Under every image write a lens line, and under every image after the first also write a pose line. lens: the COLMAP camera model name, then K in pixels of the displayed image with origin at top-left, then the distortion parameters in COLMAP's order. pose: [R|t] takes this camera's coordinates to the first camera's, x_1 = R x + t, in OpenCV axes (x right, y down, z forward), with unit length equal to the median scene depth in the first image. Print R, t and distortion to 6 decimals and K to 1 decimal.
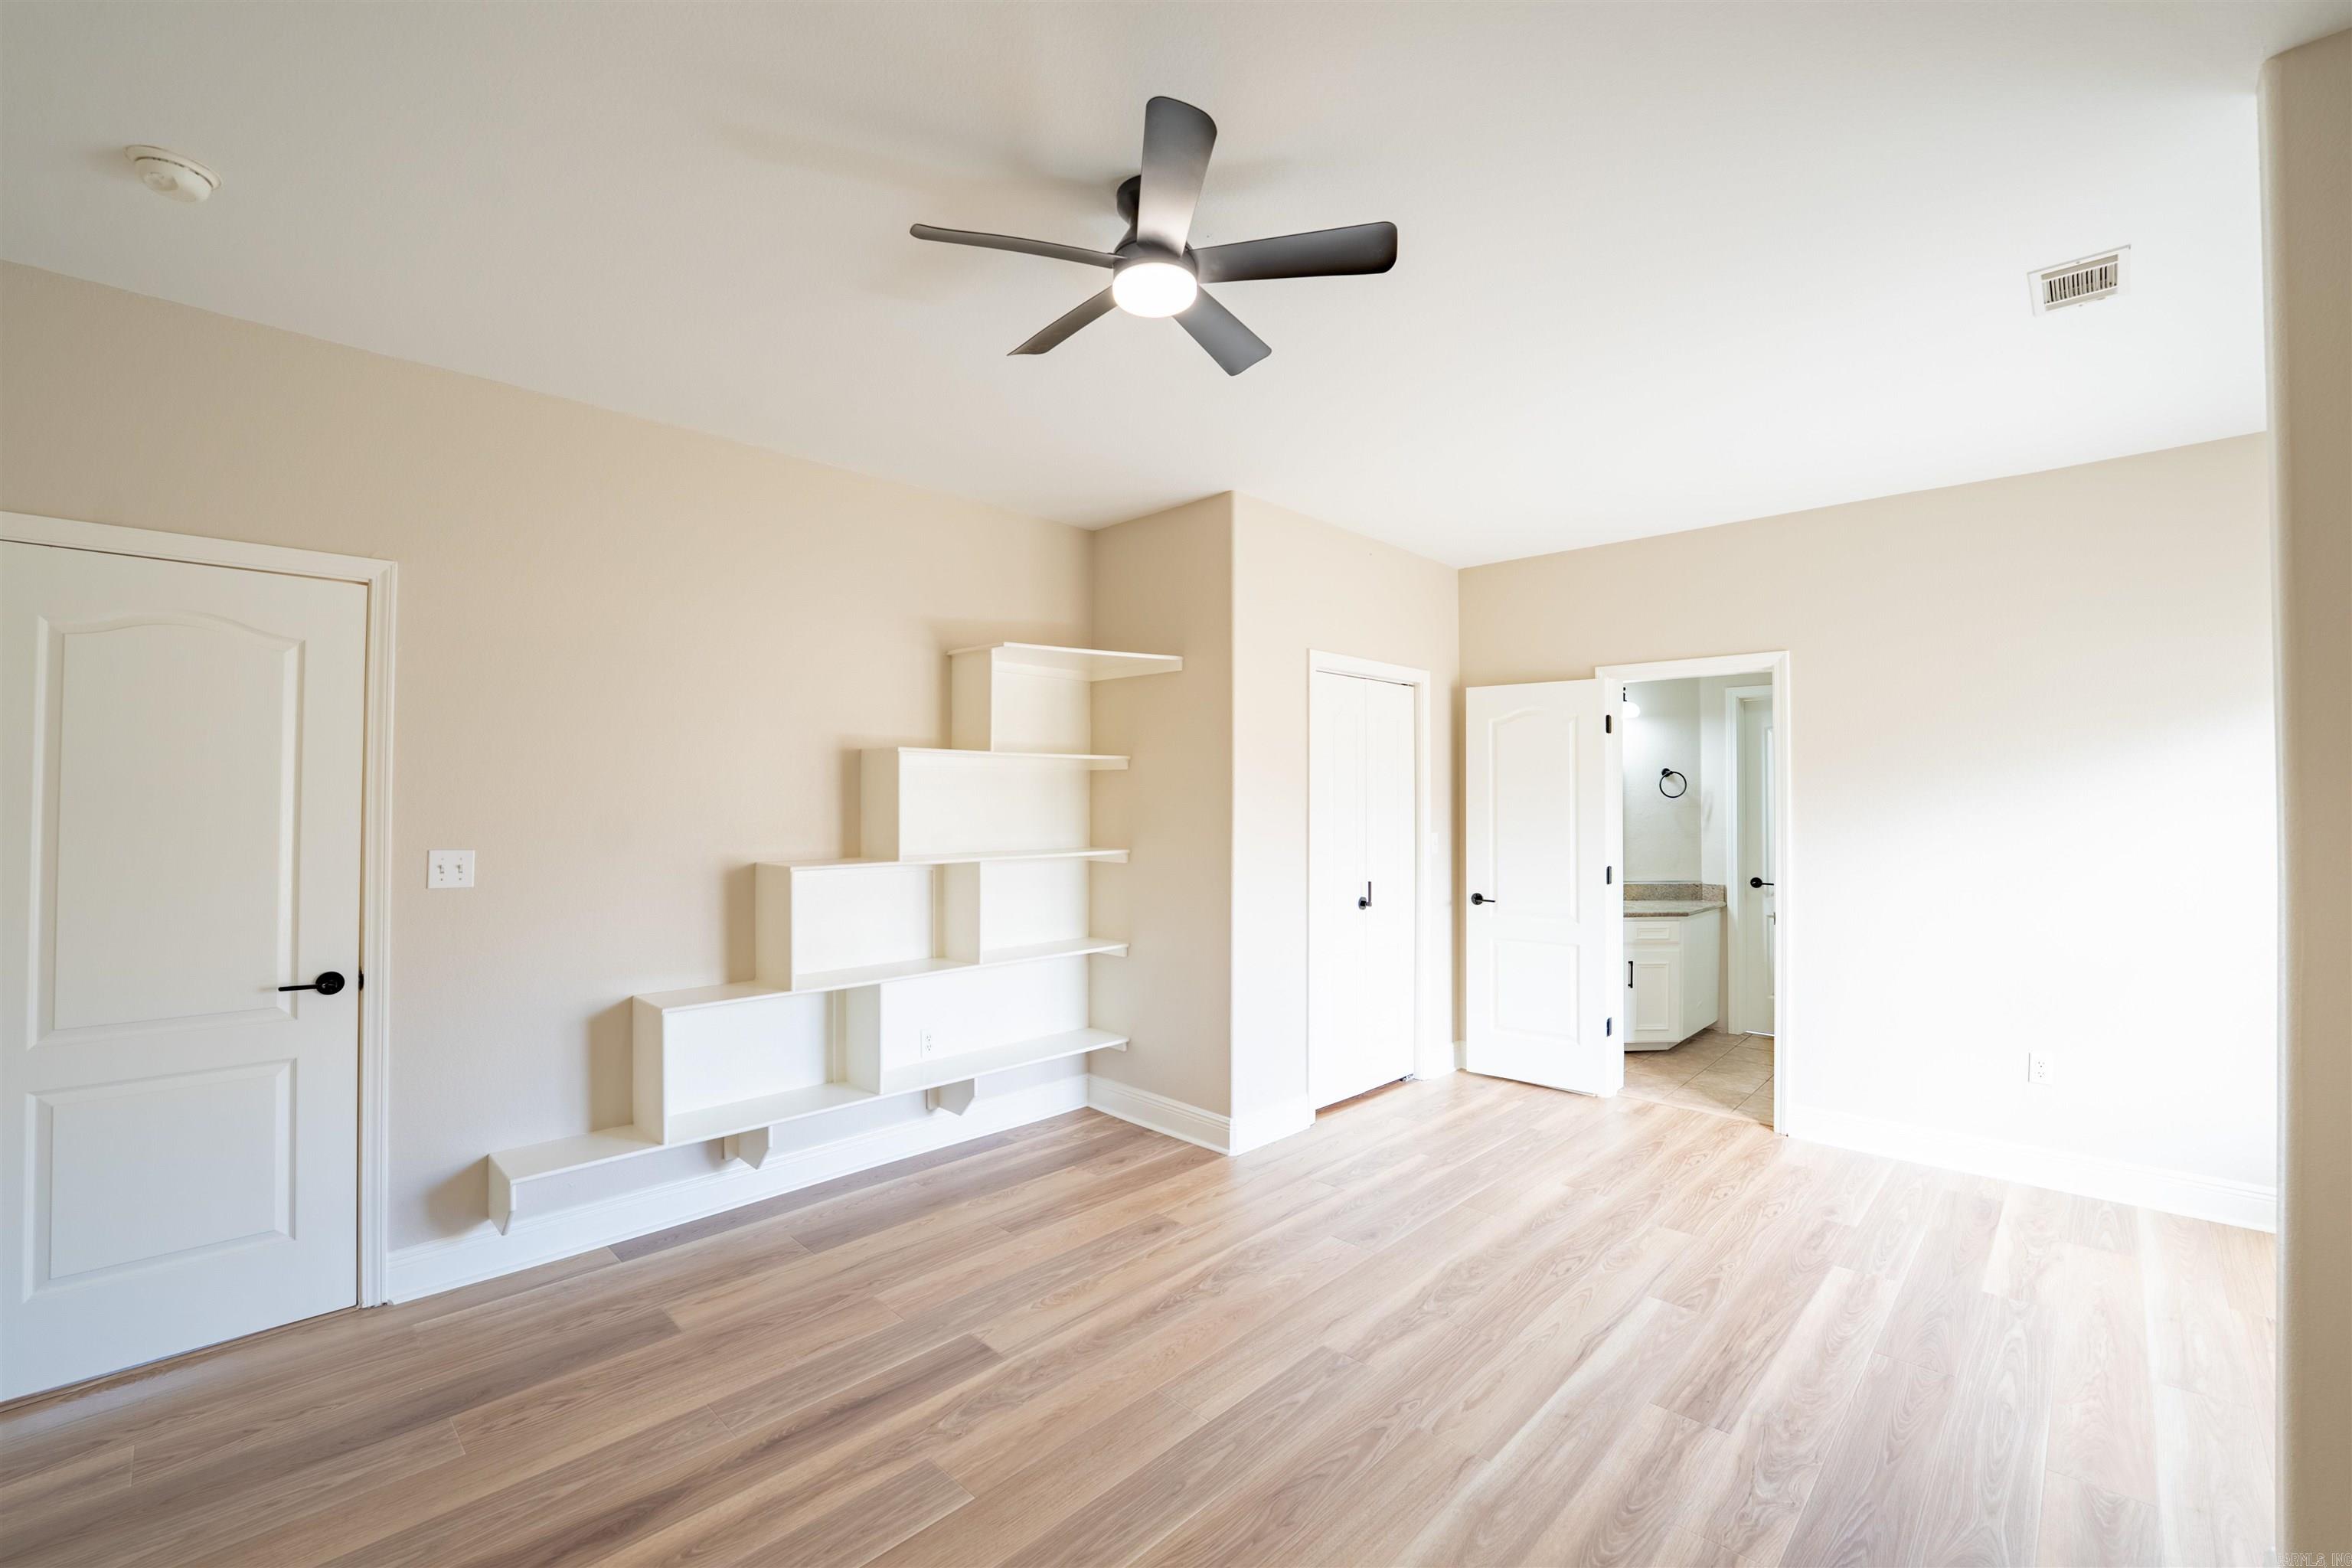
lens RADIAL K [[981.6, 0, 1170.5], [0, 981.6, 770.8], [0, 0, 1]] dist [-0.025015, -0.000533]
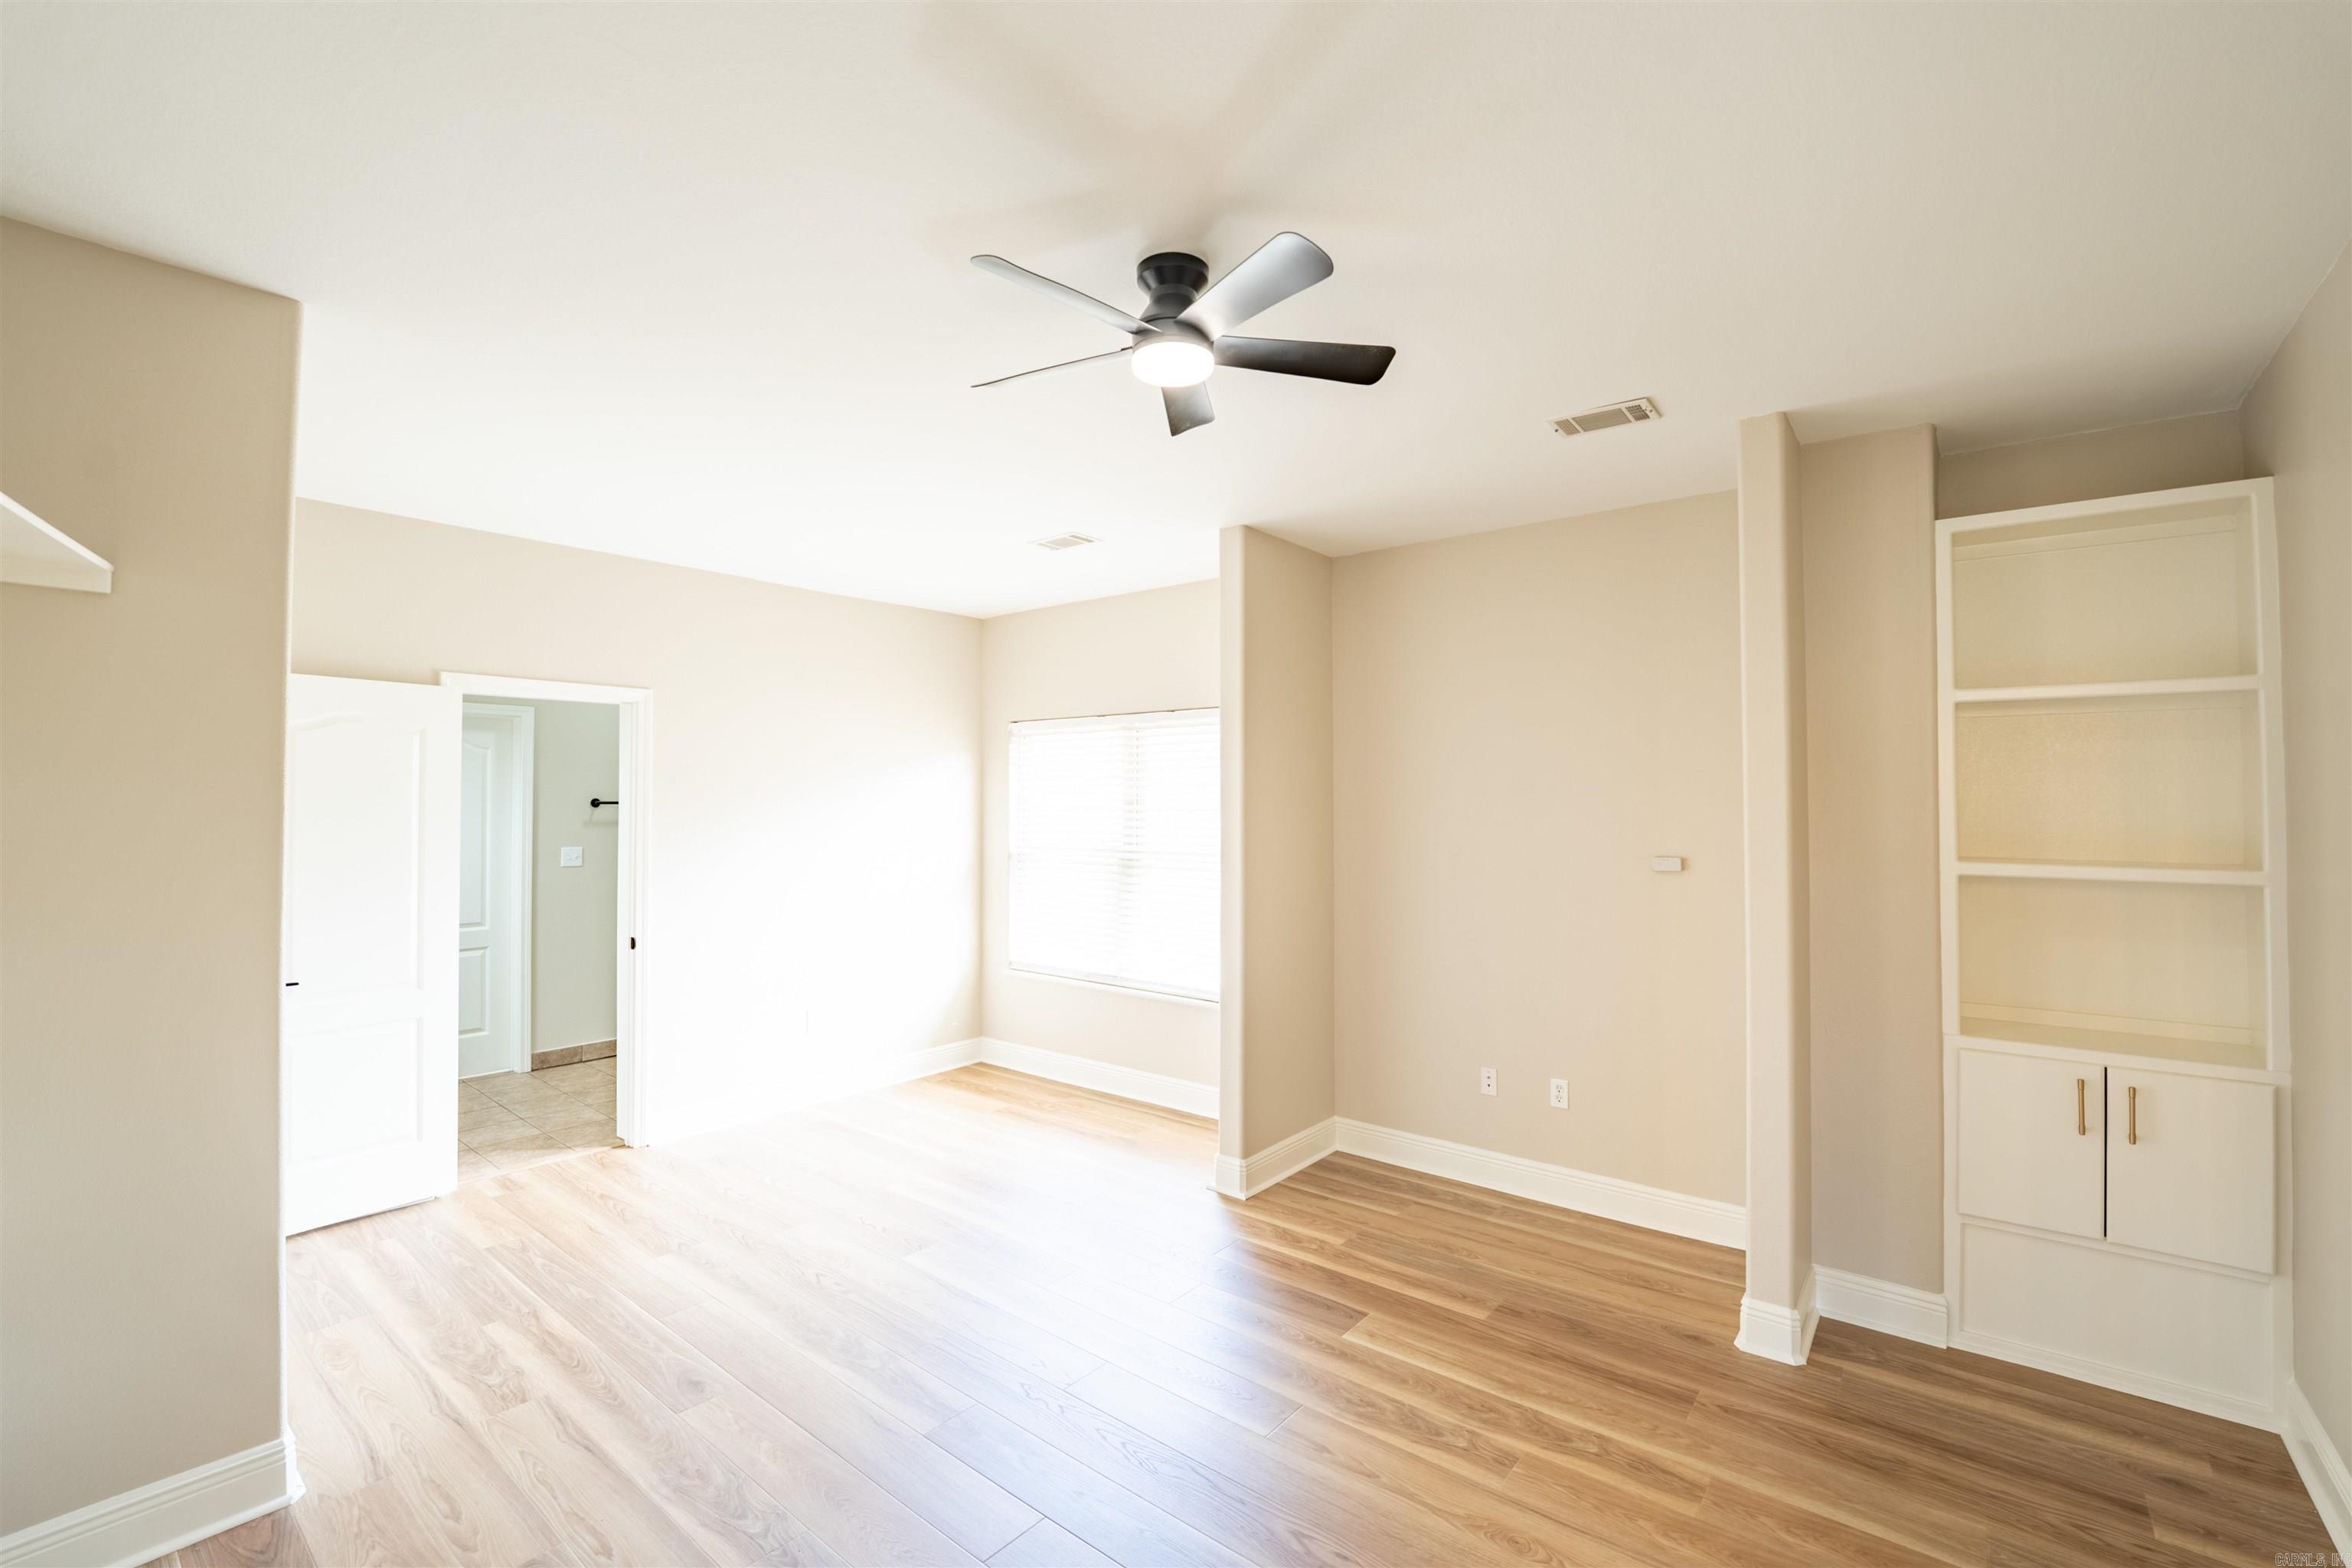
lens RADIAL K [[965.0, 0, 1184.4], [0, 965.0, 782.4], [0, 0, 1]] dist [-0.020601, 0.000374]
pose [[-0.042022, 0.017038, 0.998971, -0.430072], [-0.010026, 0.999797, -0.017474, -0.006502], [-0.999066, -0.010750, -0.041843, 0.457361]]
